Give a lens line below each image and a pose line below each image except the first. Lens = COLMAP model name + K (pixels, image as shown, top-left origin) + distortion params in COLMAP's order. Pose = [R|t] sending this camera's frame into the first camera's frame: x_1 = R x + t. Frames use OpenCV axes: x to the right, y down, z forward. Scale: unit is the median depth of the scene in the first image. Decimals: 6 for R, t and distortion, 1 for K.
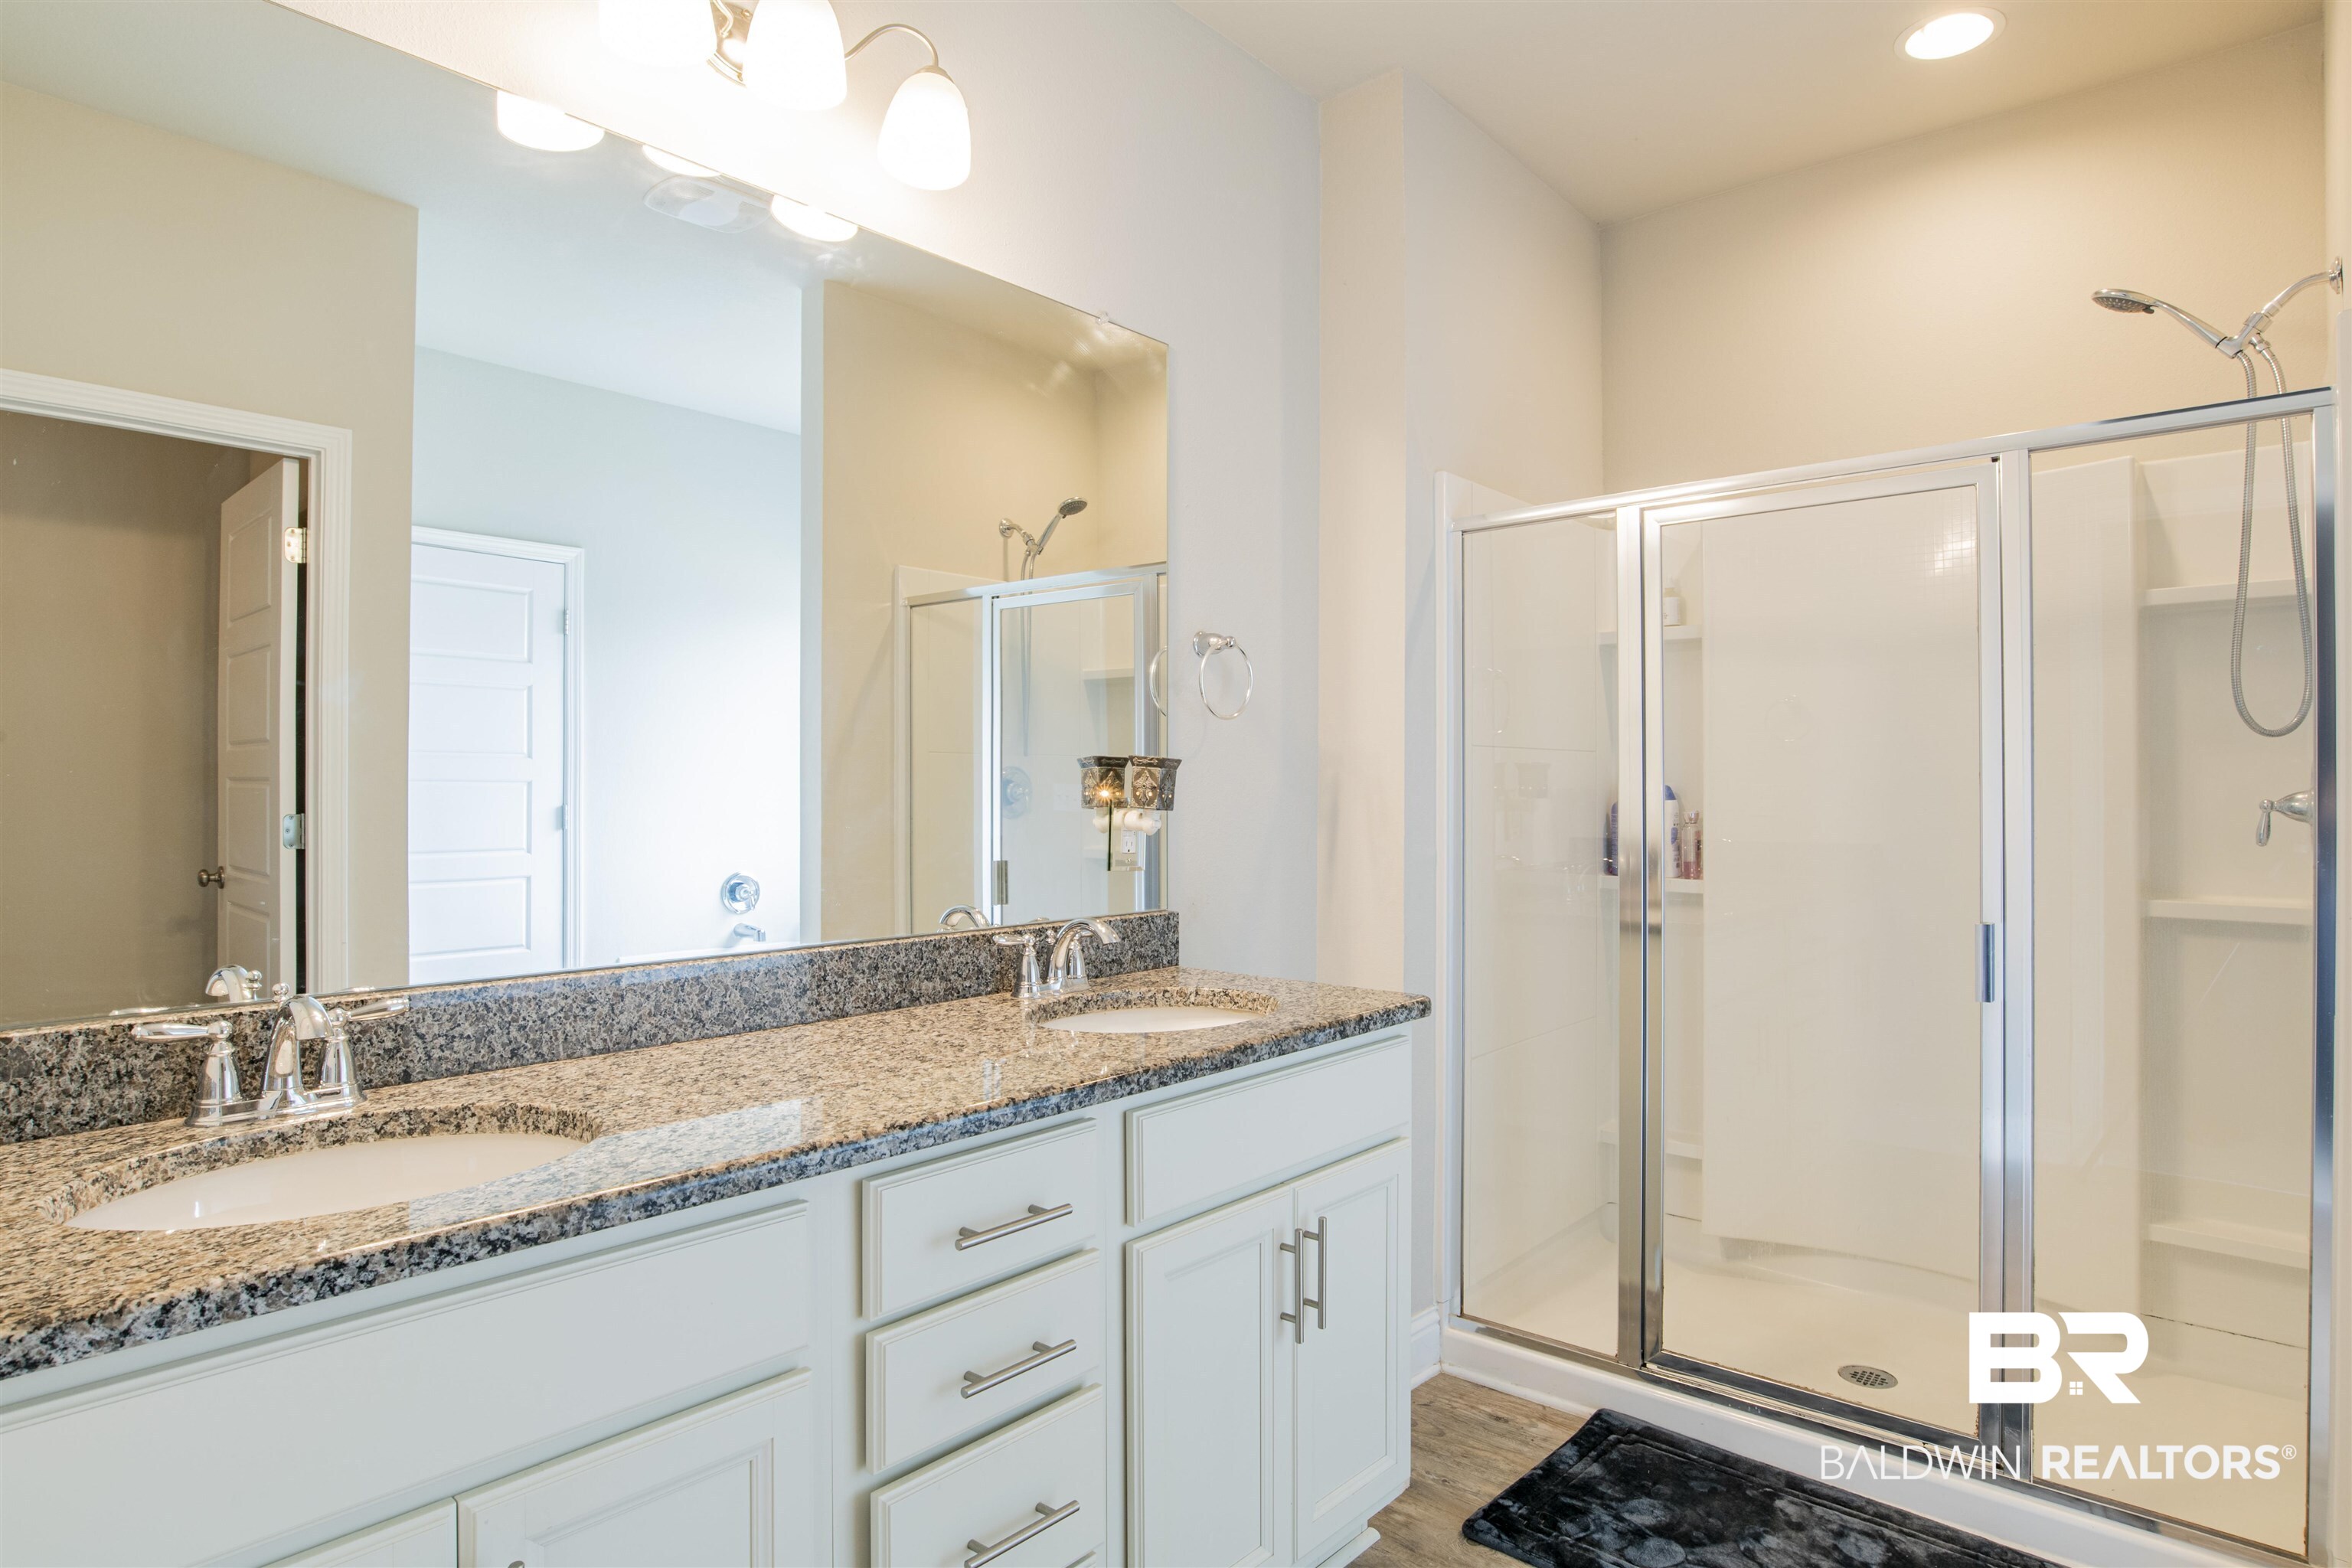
lens RADIAL K [[1305.2, 0, 1169.8], [0, 1305.2, 774.2], [0, 0, 1]] dist [-0.051463, 0.019233]
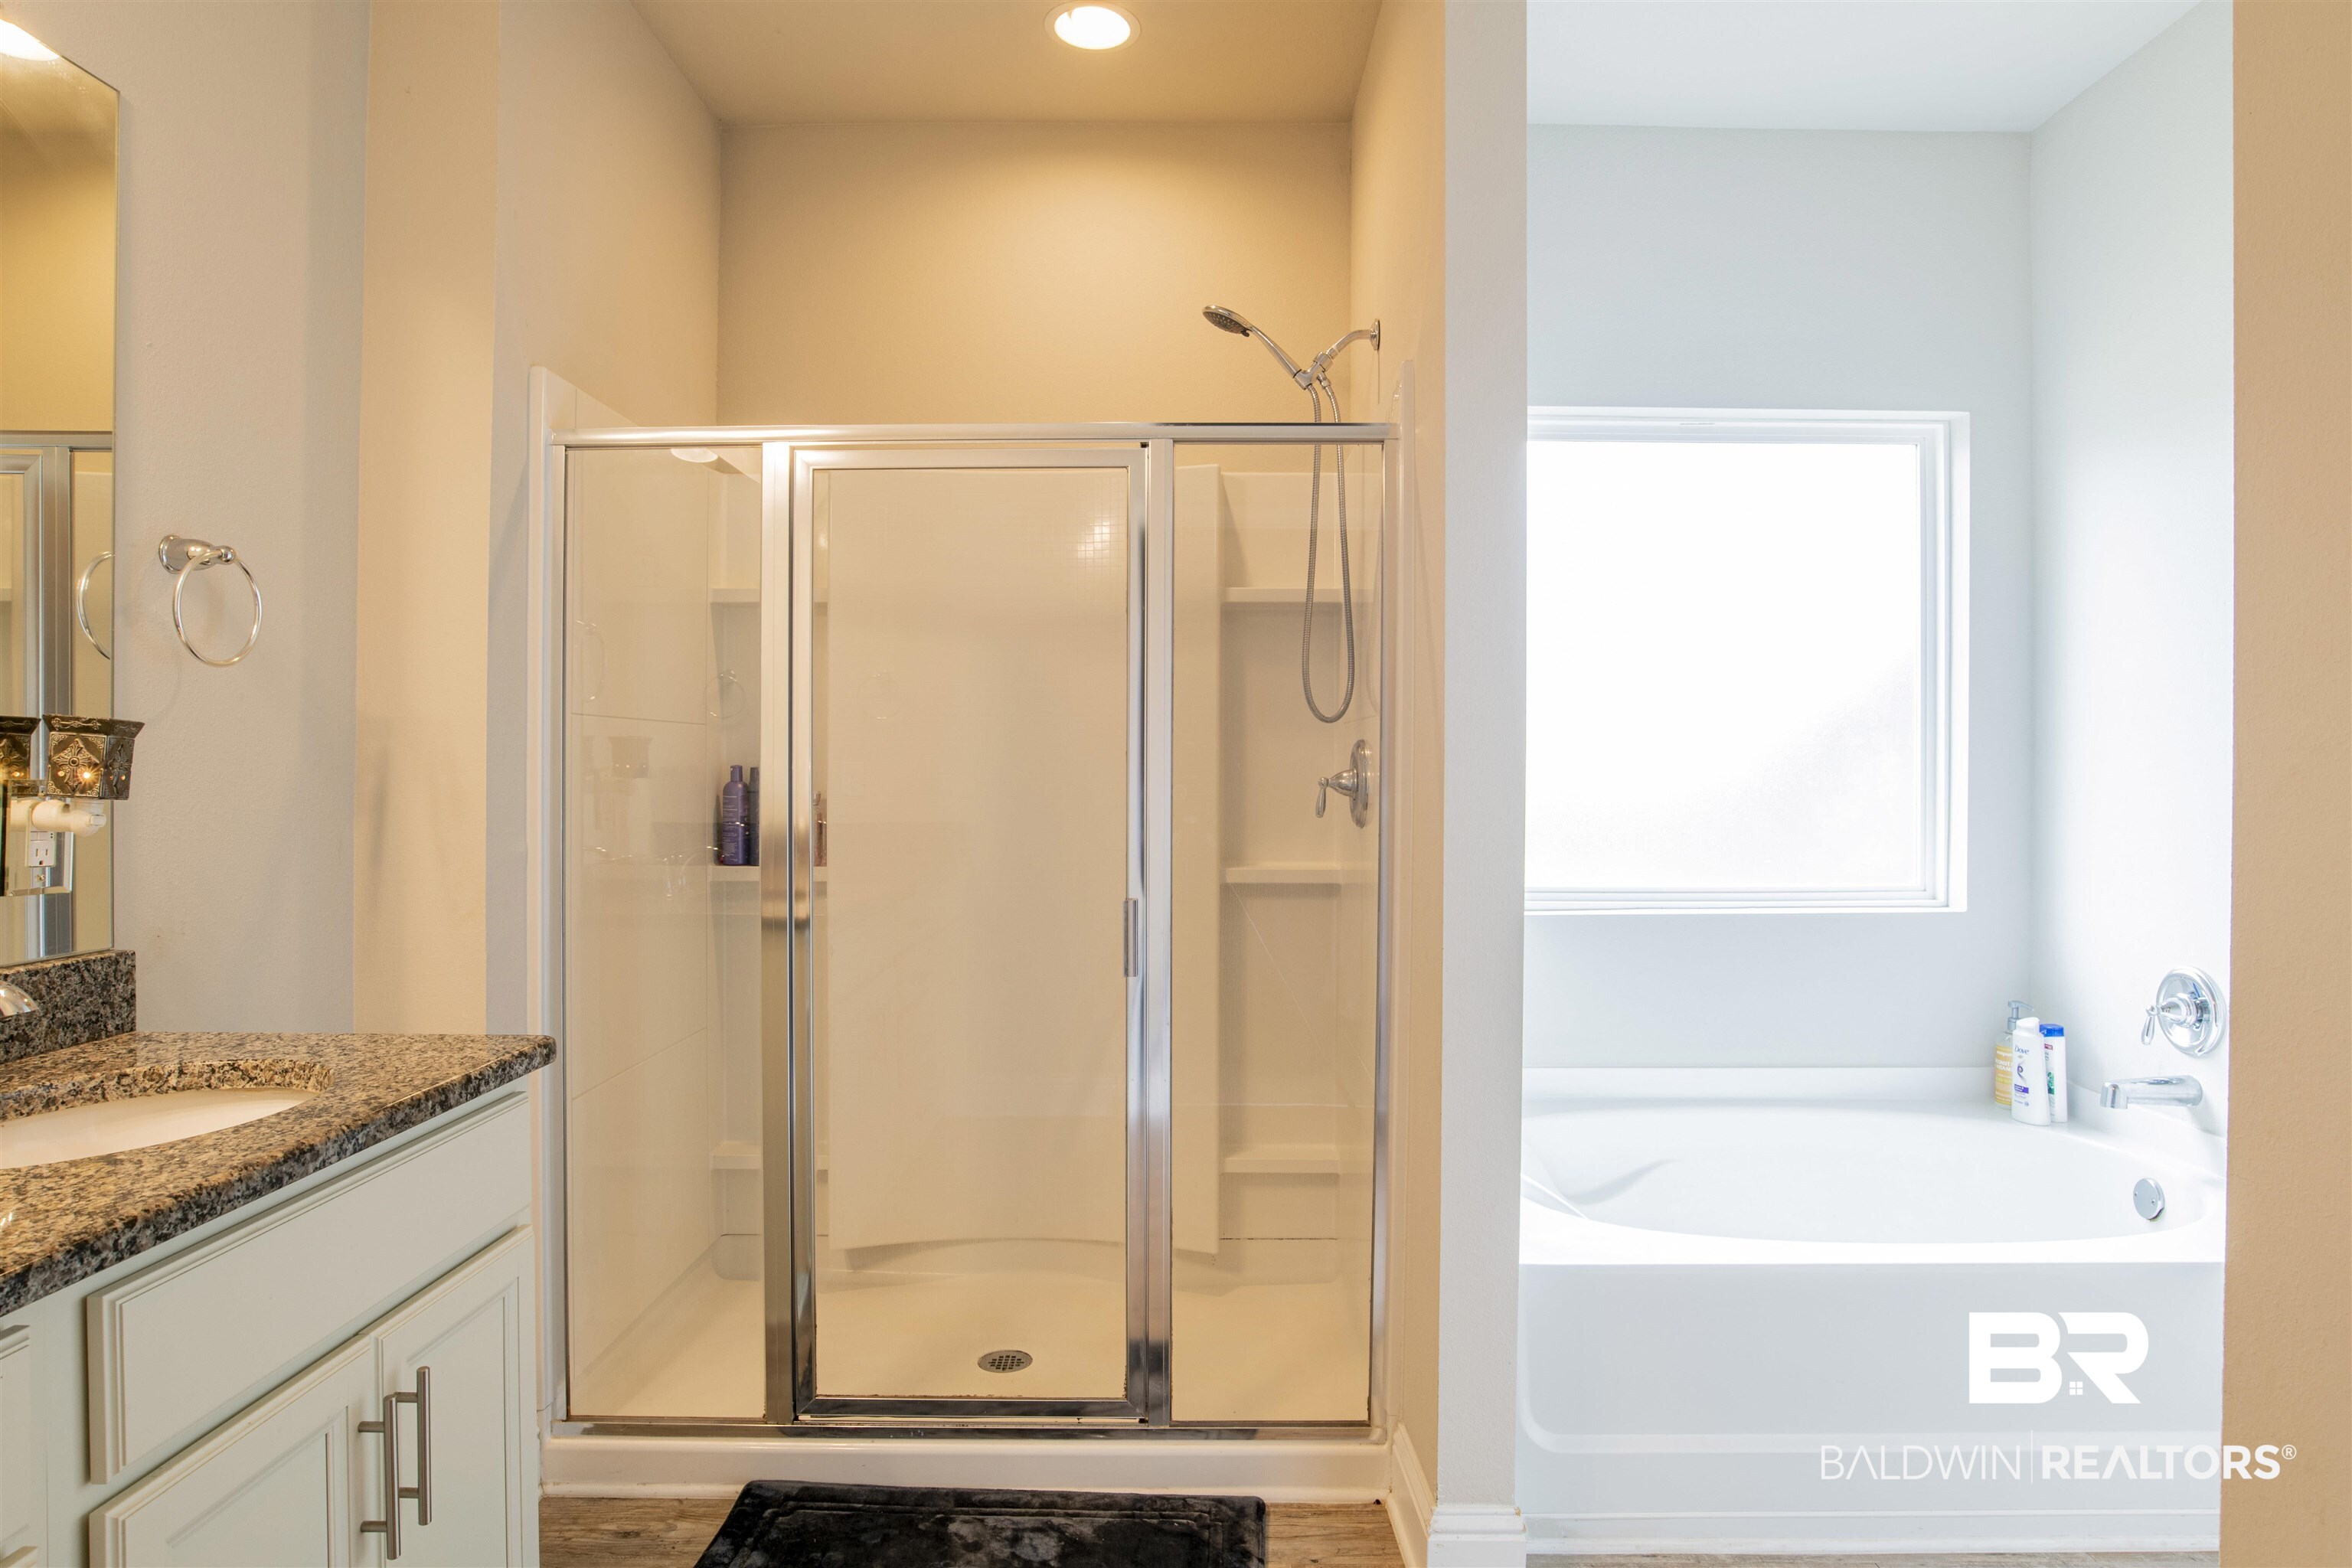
lens RADIAL K [[1355.1, 0, 1187.6], [0, 1355.1, 770.8], [0, 0, 1]] dist [-0.047418, 0.019475]
pose [[0.750199, -0.001256, 0.661211, -0.038626], [-0.007302, 0.999921, 0.010183, 0.002588], [-0.661172, -0.012468, 0.750130, 0.140629]]
